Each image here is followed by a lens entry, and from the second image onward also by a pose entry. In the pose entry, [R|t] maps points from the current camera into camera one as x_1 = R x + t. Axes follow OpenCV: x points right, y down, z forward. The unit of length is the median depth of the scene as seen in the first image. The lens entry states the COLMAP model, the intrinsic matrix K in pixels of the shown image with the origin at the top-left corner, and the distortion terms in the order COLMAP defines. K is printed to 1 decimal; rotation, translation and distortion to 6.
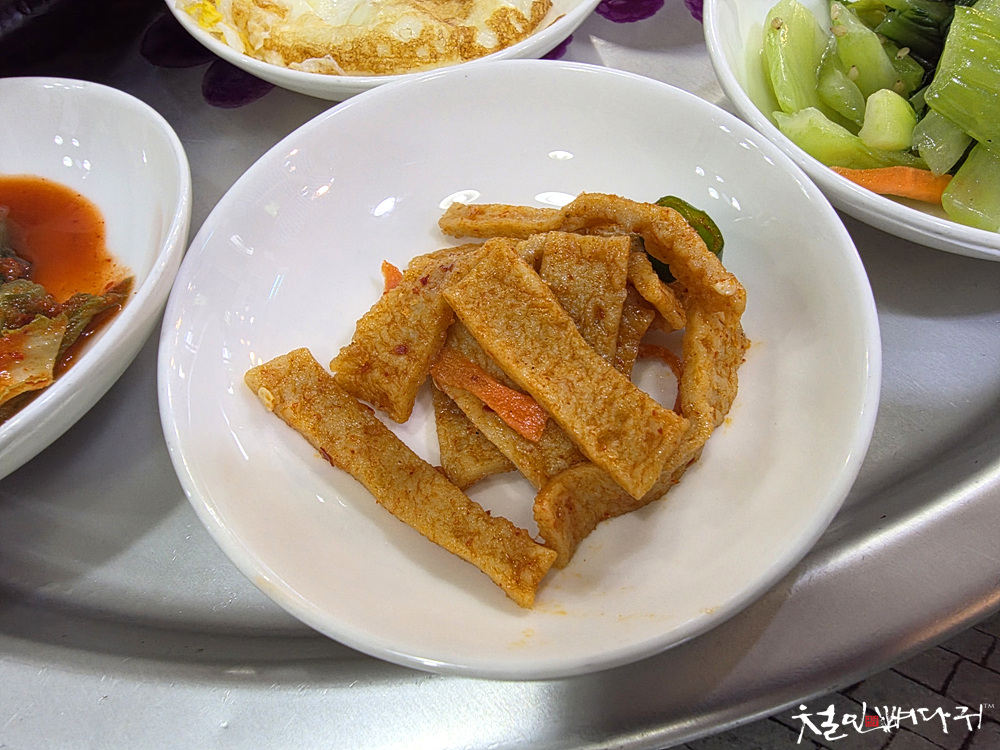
lens RADIAL K [[708.4, 0, 500.0], [0, 708.4, 375.0], [0, 0, 1]] dist [0.003336, -0.000858]
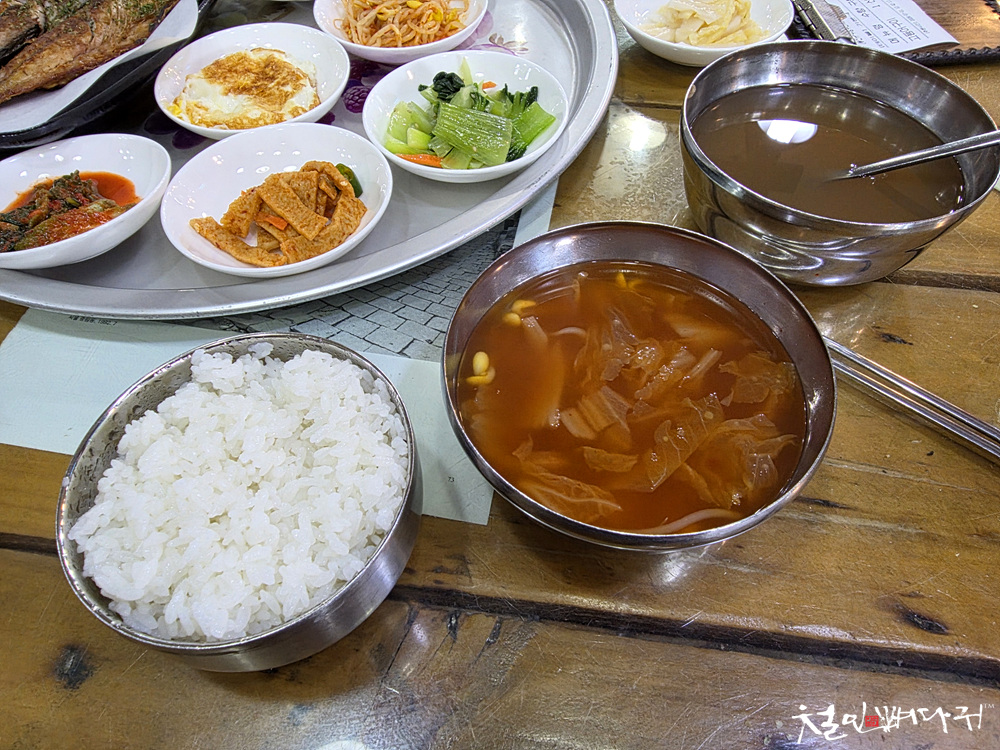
lens RADIAL K [[708.4, 0, 500.0], [0, 708.4, 375.0], [0, 0, 1]] dist [0.003336, -0.000858]
pose [[0.996709, -0.041534, 0.069608, 0.653844], [0.050909, 0.989007, -0.138831, 1.042151], [-0.063077, 0.141918, 0.987867, -1.793520]]
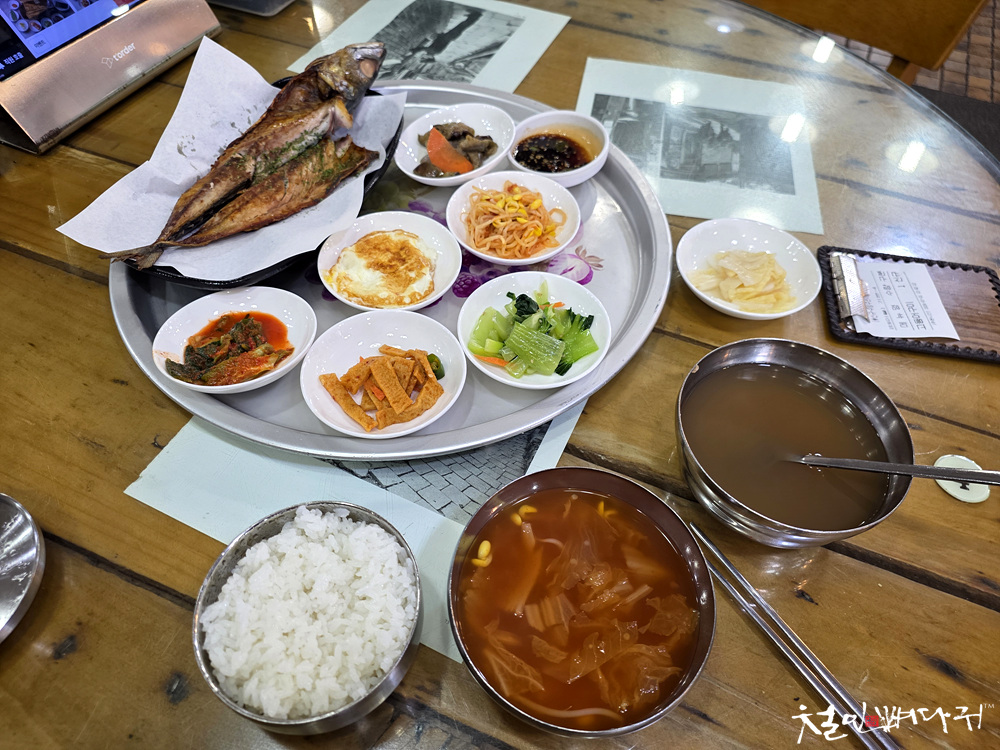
lens RADIAL K [[695.0, 0, 500.0], [0, 695.0, 375.0], [0, 0, 1]] dist [0.088709, -0.163634]
pose [[0.980800, 0.188376, -0.050456, 0.829824], [-0.194160, 0.967468, -0.162199, 0.425898], [0.018260, 0.168881, 0.985467, -2.832709]]
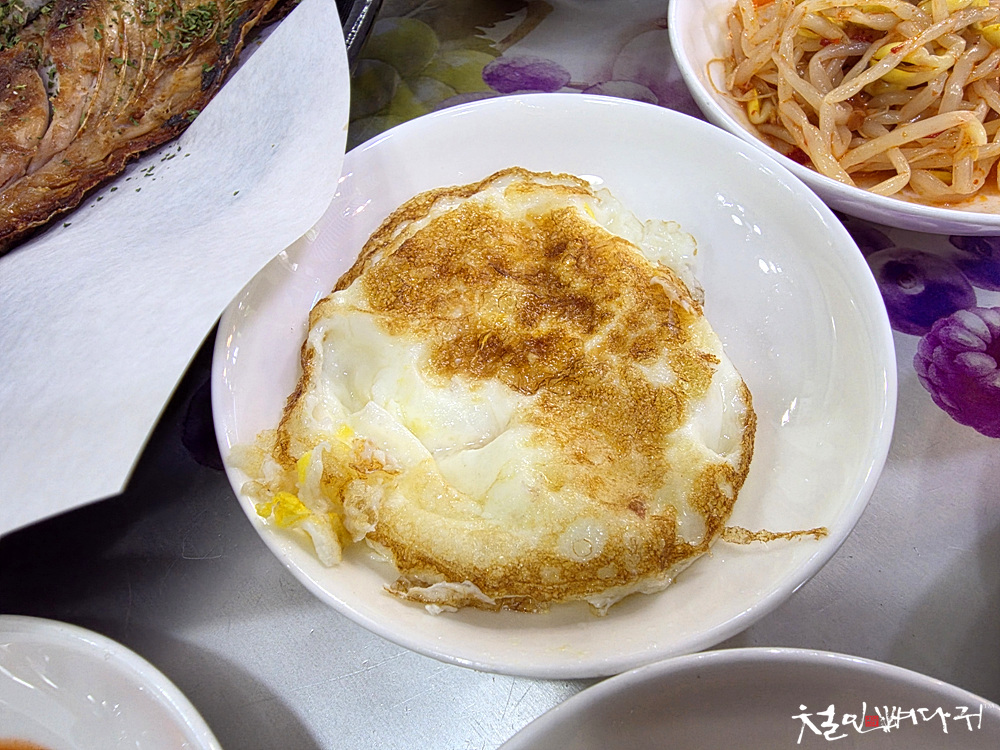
lens RADIAL K [[708.4, 0, 500.0], [0, 708.4, 375.0], [0, 0, 1]] dist [0.003336, -0.000858]
pose [[0.999878, -0.000231, -0.015597, -0.239093], [-0.000419, 0.999130, -0.041700, -0.735564], [0.015593, 0.041702, 0.999008, 0.382900]]
